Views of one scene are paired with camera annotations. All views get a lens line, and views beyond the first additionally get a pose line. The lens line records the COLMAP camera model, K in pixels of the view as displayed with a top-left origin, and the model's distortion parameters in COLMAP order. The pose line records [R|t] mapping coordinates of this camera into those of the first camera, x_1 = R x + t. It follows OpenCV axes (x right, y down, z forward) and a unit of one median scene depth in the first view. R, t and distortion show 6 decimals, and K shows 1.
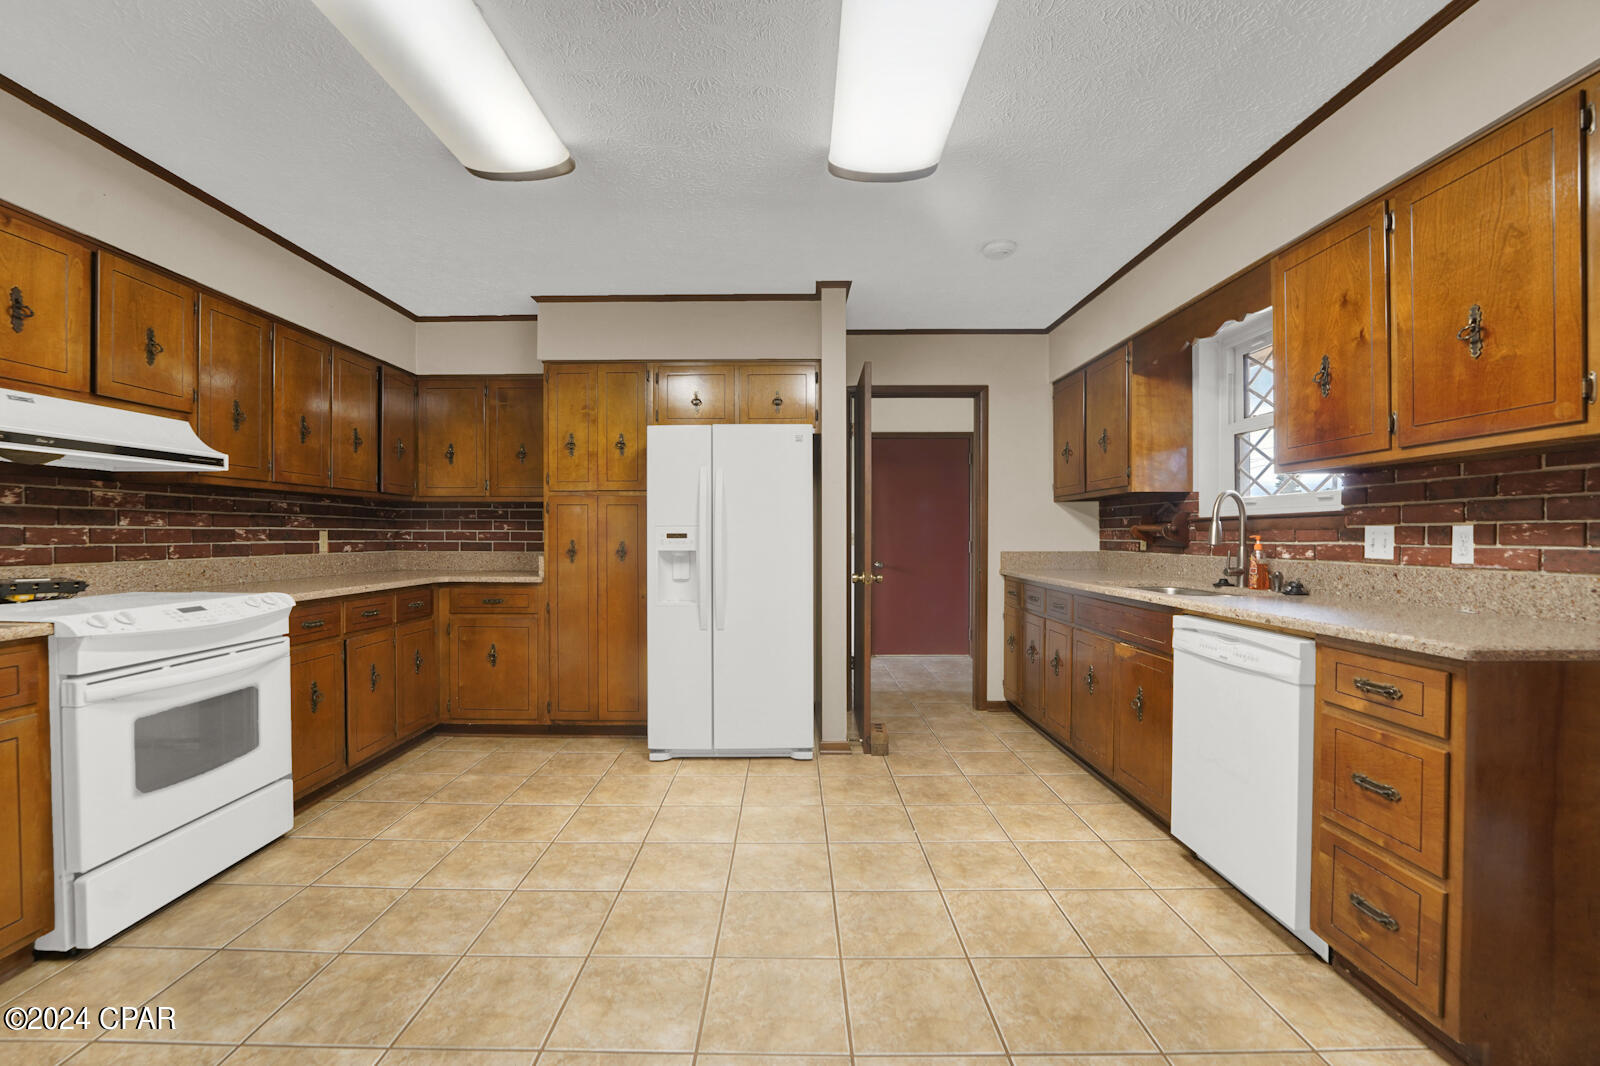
lens RADIAL K [[672.0, 0, 787.5], [0, 672.0, 537.4], [0, 0, 1]] dist [-0.027801, 0.002268]
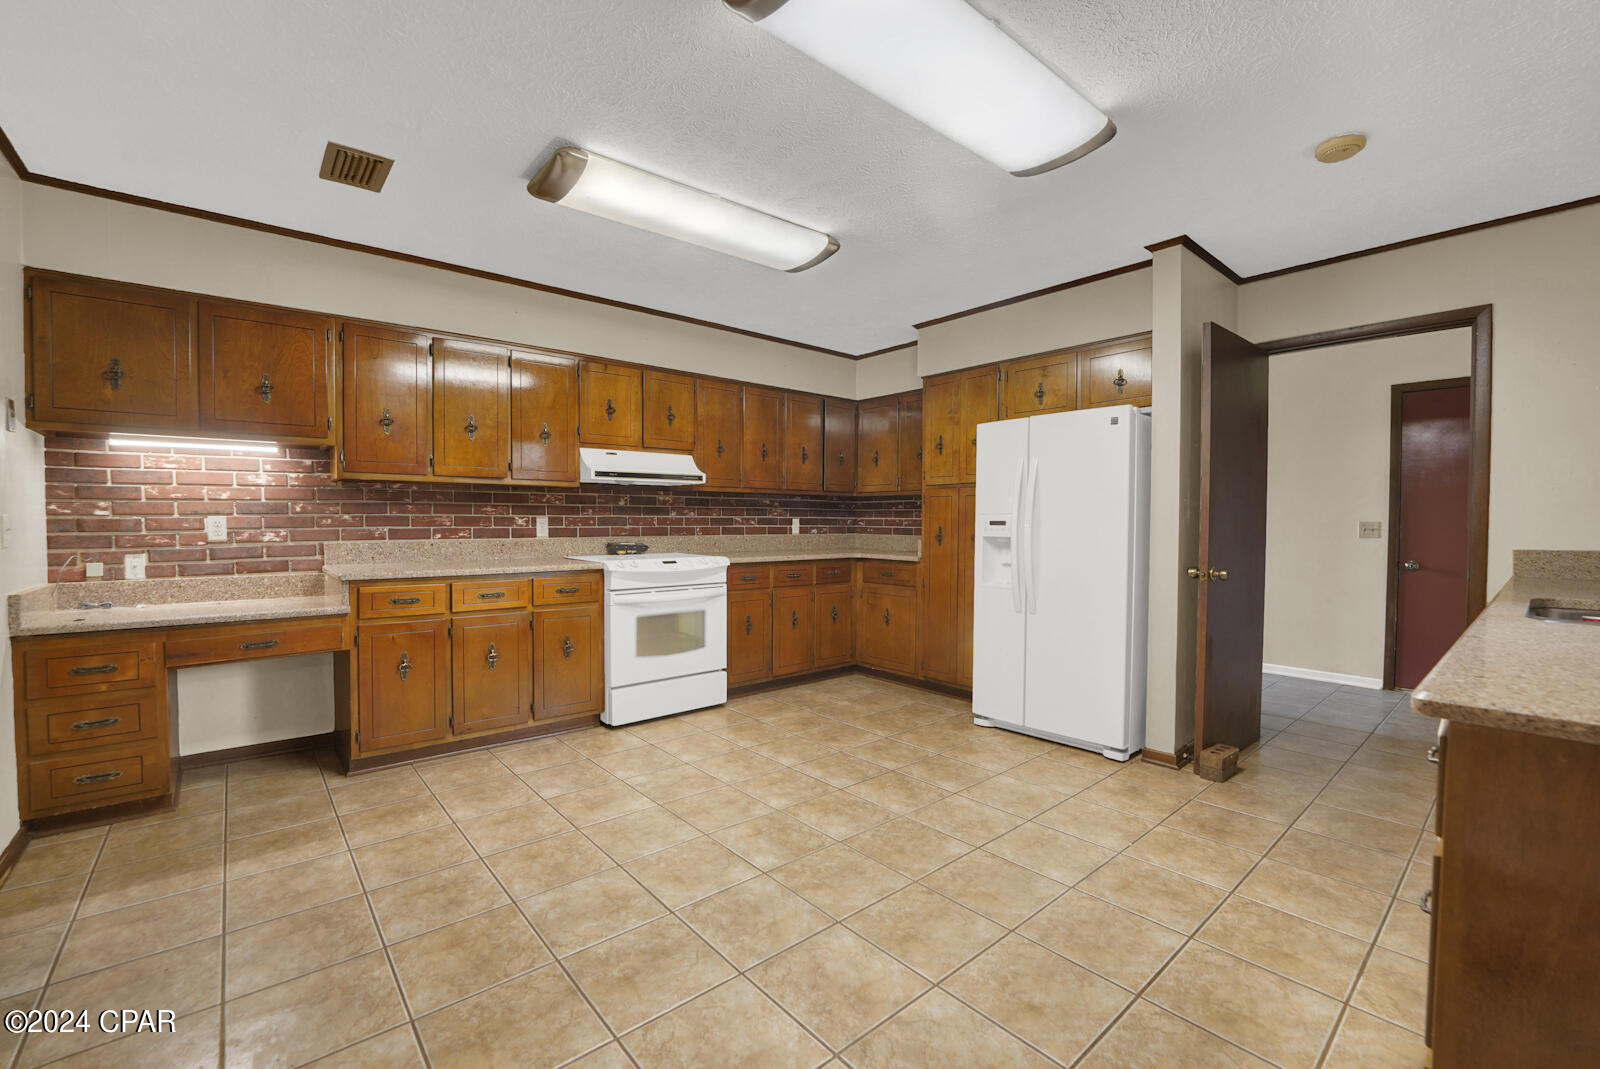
lens RADIAL K [[672.0, 0, 777.6], [0, 672.0, 532.3], [0, 0, 1]] dist [-0.027801, 0.002268]
pose [[0.640592, 0.015158, -0.767731, 0.550091], [-0.007215, 0.999880, 0.013721, 0.000264], [0.767847, -0.003250, 0.640625, 0.038544]]
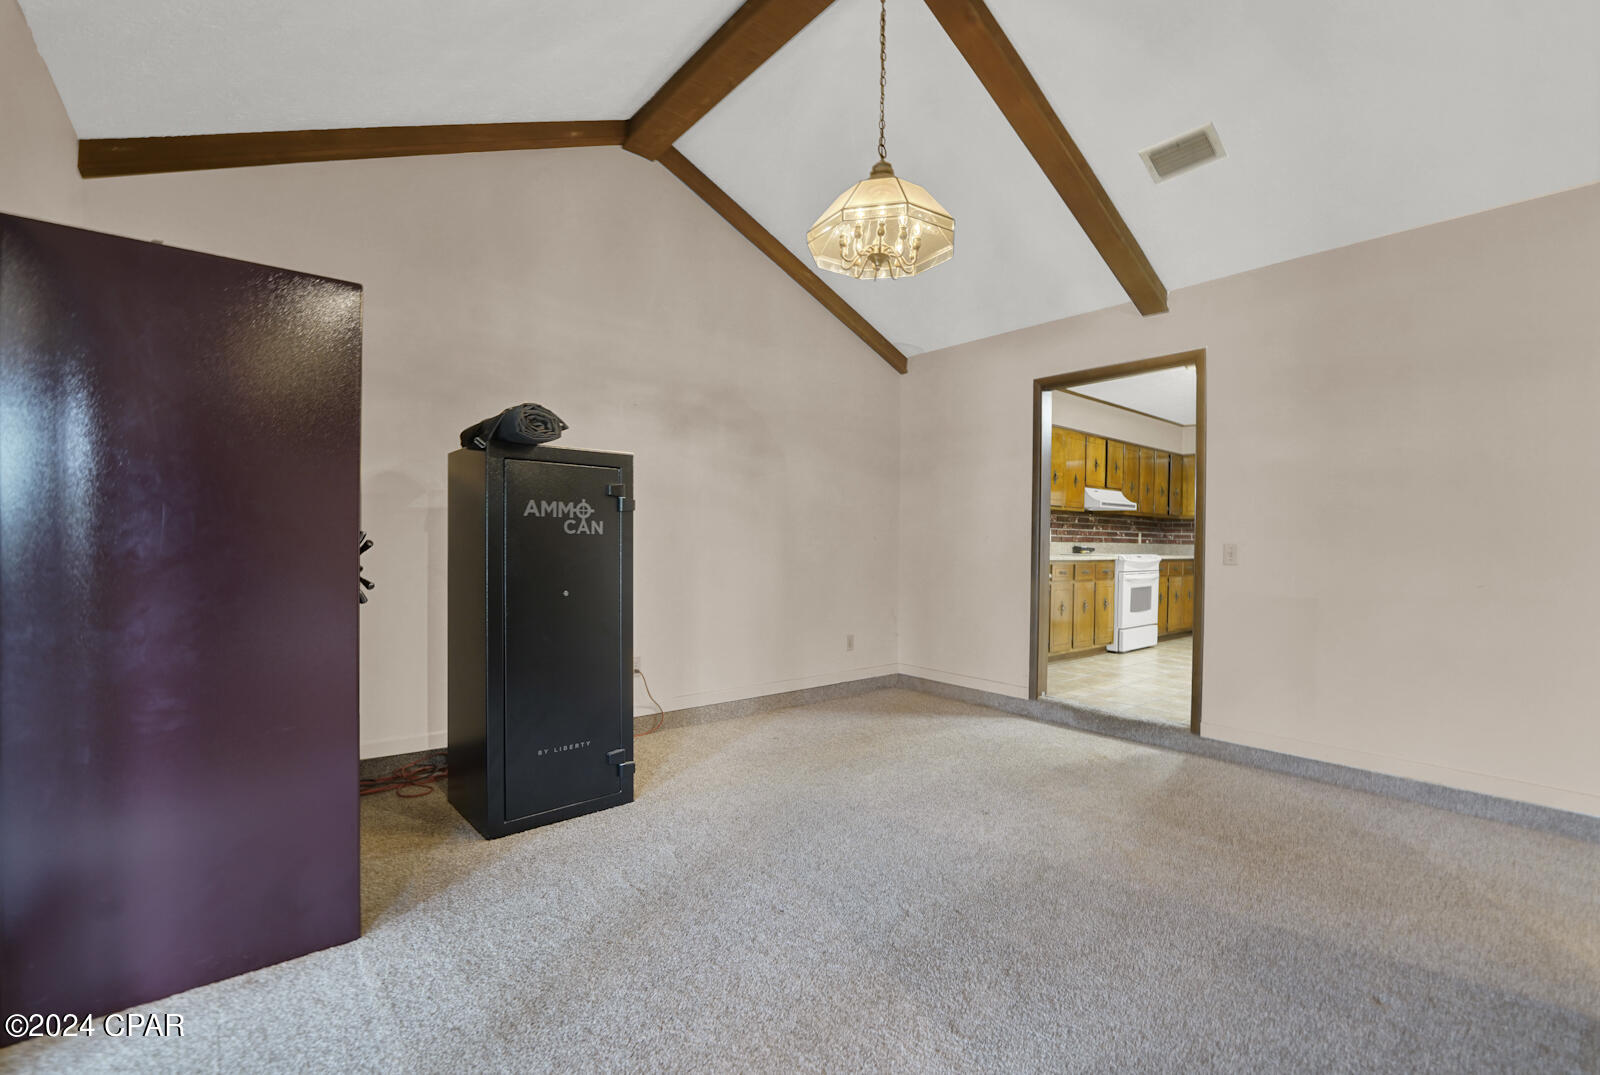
lens RADIAL K [[672.0, 0, 790.6], [0, 672.0, 542.9], [0, 0, 1]] dist [-0.027801, 0.002268]
pose [[0.637707, 0.017549, -0.770079, 0.342101], [-0.022457, 0.999739, 0.004186, 0.052731], [0.769951, 0.014625, 0.637935, -1.730732]]
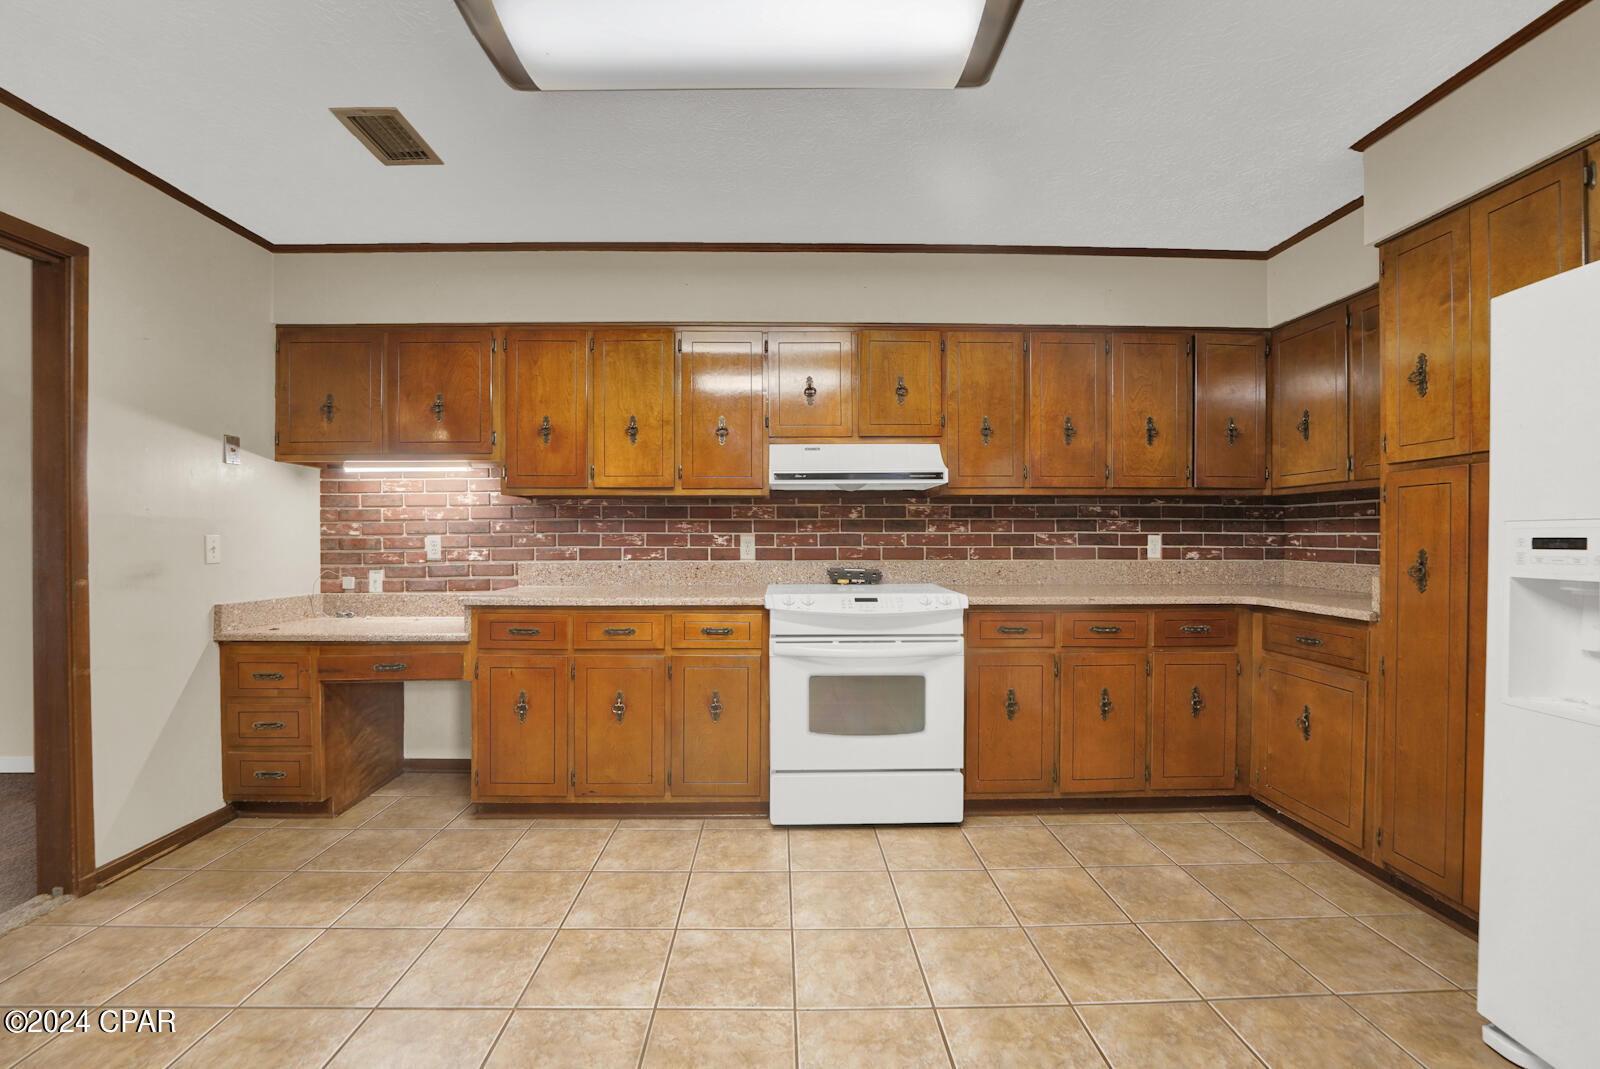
lens RADIAL K [[672.0, 0, 787.2], [0, 672.0, 539.3], [0, 0, 1]] dist [-0.027801, 0.002268]
pose [[0.022954, 0.001959, -0.999735, 0.273899], [-0.005407, 0.999984, 0.001835, -0.003821], [0.999722, 0.005364, 0.022964, 0.651003]]
